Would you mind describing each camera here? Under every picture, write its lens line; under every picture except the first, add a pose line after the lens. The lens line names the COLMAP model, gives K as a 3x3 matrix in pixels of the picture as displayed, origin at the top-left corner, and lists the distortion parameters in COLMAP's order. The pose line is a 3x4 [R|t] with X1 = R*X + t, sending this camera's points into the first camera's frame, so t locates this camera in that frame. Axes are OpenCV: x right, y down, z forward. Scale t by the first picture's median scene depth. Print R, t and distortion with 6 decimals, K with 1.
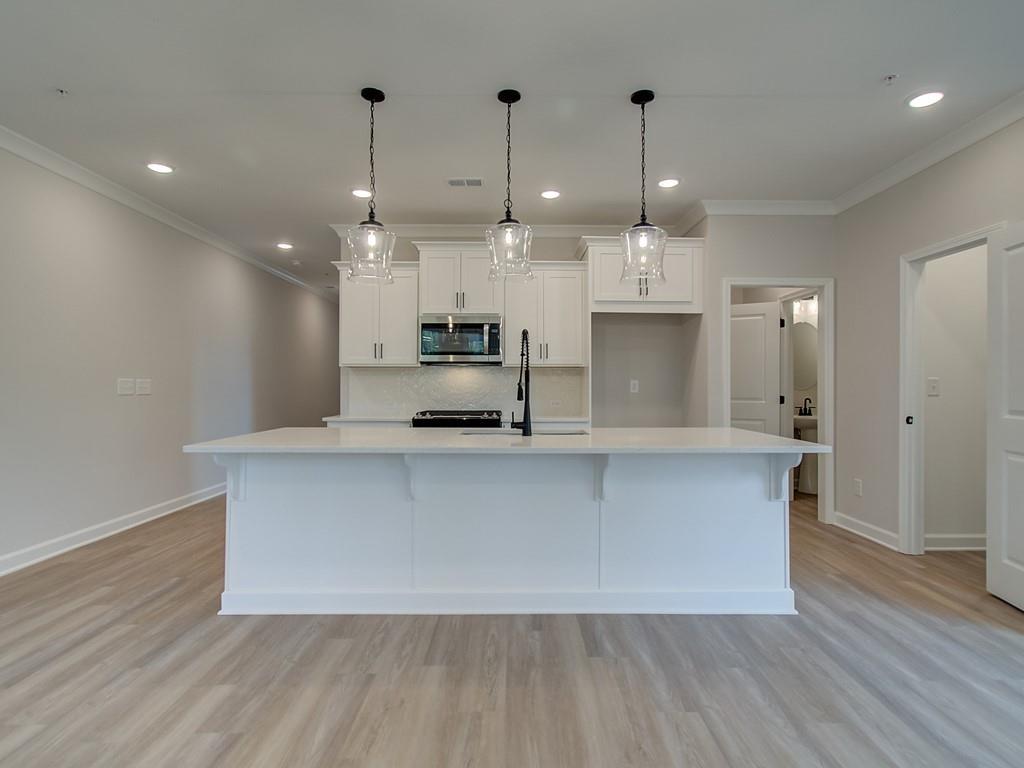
lens RADIAL K [[538.3, 0, 545.9], [0, 538.3, 385.4], [0, 0, 1]] dist [-0.002942, 0.000482]
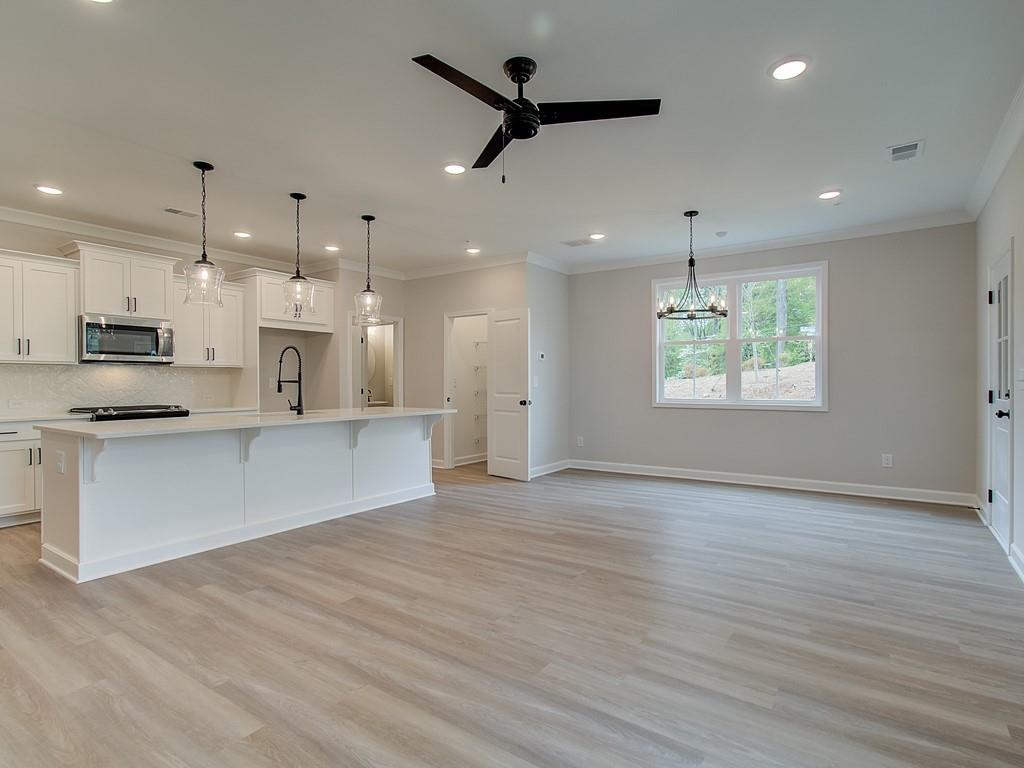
lens RADIAL K [[502.2, 0, 512.0], [0, 502.2, 384.0], [0, 0, 1]] dist [0.018300, 0.001186]
pose [[0.603311, -0.007323, 0.797473, -0.803310], [0.004629, 0.999973, 0.005681, -0.000834], [-0.797493, 0.000264, 0.603328, -0.346621]]
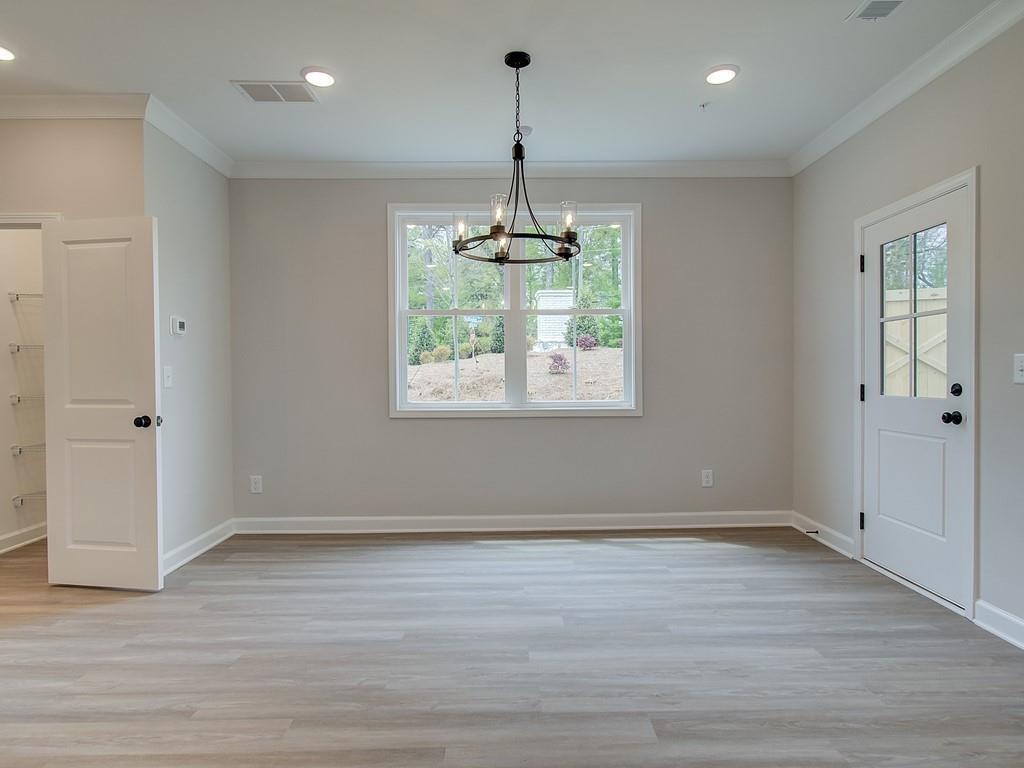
lens RADIAL K [[578.9, 0, 489.0], [0, 578.9, 386.6], [0, 0, 1]] dist [-0.008692, -0.001050]
pose [[0.039261, -0.024007, 0.998941, -0.205627], [0.006493, 0.999696, 0.023770, -0.000155], [-0.999208, 0.005552, 0.039405, 0.151448]]
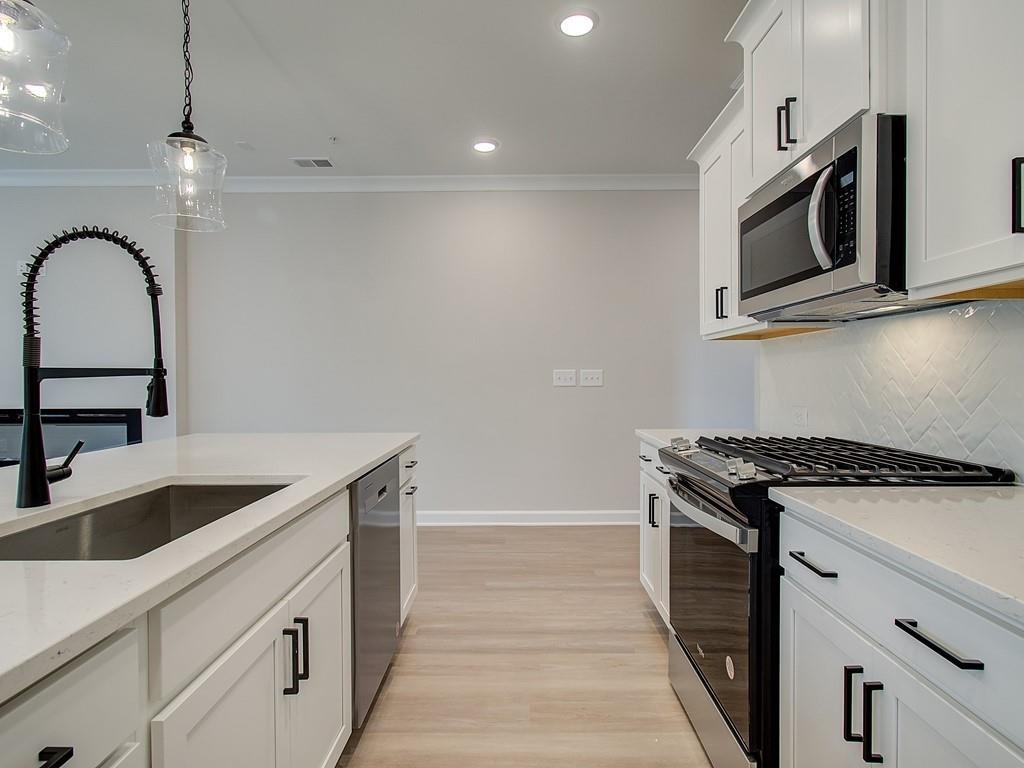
lens RADIAL K [[571.6, 0, 512.0], [0, 571.6, 384.0], [0, 0, 1]] dist [-0.001217, 0.000048]
pose [[-0.054212, 0.008955, -0.998489, 0.356949], [0.005567, 0.999947, 0.008666, 0.004252], [0.998514, -0.005088, -0.054259, 1.334041]]
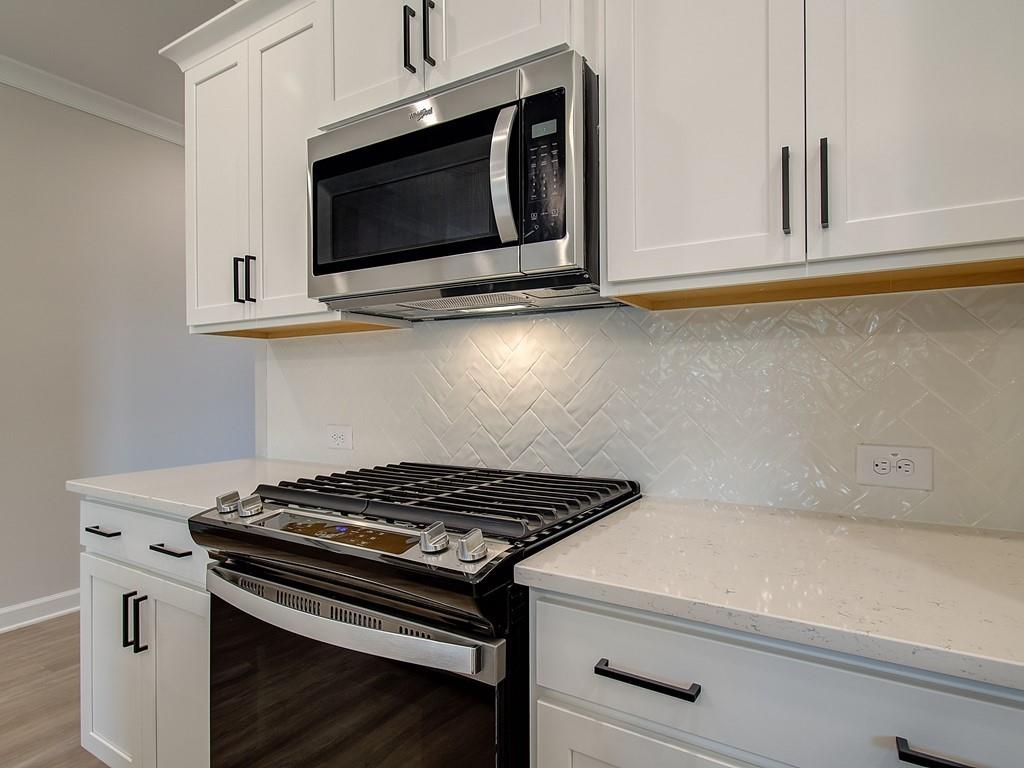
lens RADIAL K [[569.9, 0, 531.5], [0, 569.9, 384.5], [0, 0, 1]] dist [-0.047911, 0.054042]
pose [[0.833665, -0.007039, -0.552226, 0.037117], [0.006971, 0.999973, -0.002223, 0.002584], [0.552227, -0.001996, 0.833692, 1.280812]]
